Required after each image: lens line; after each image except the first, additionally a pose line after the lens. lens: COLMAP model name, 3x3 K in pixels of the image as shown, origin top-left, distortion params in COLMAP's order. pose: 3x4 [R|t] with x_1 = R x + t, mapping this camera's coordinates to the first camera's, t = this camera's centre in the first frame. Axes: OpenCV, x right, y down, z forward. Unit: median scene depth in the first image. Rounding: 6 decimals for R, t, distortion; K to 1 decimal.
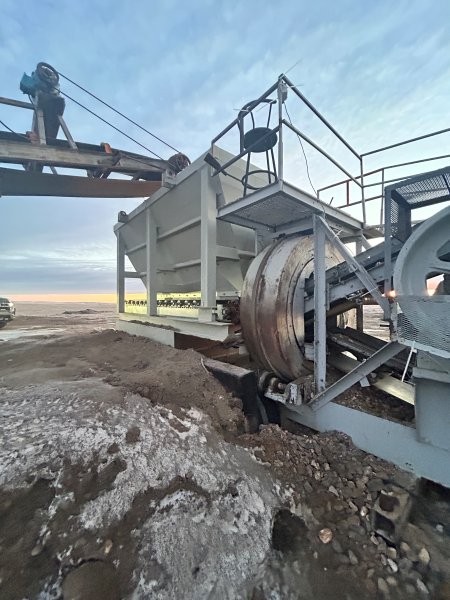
lens RADIAL K [[241.1, 0, 224.7], [0, 241.1, 297.1], [0, 0, 1]] dist [0.001752, -0.000319]
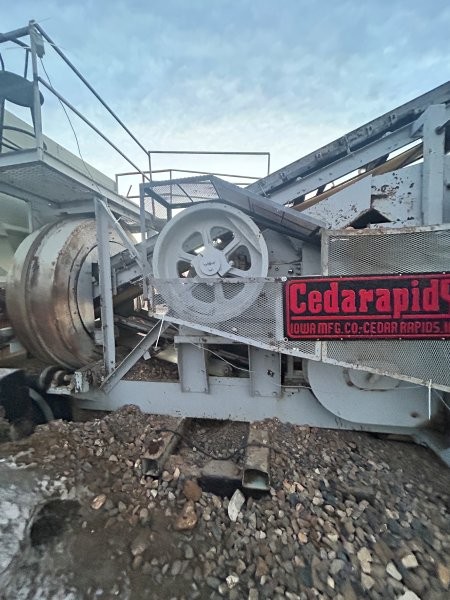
lens RADIAL K [[239.4, 0, 227.4], [0, 239.4, 298.1], [0, 0, 1]] dist [0.000527, -0.000351]
pose [[0.776294, -0.048737, 0.628485, 0.158456], [0.014272, 0.998110, 0.059772, 0.015612], [-0.630210, -0.037431, 0.775522, -0.106875]]
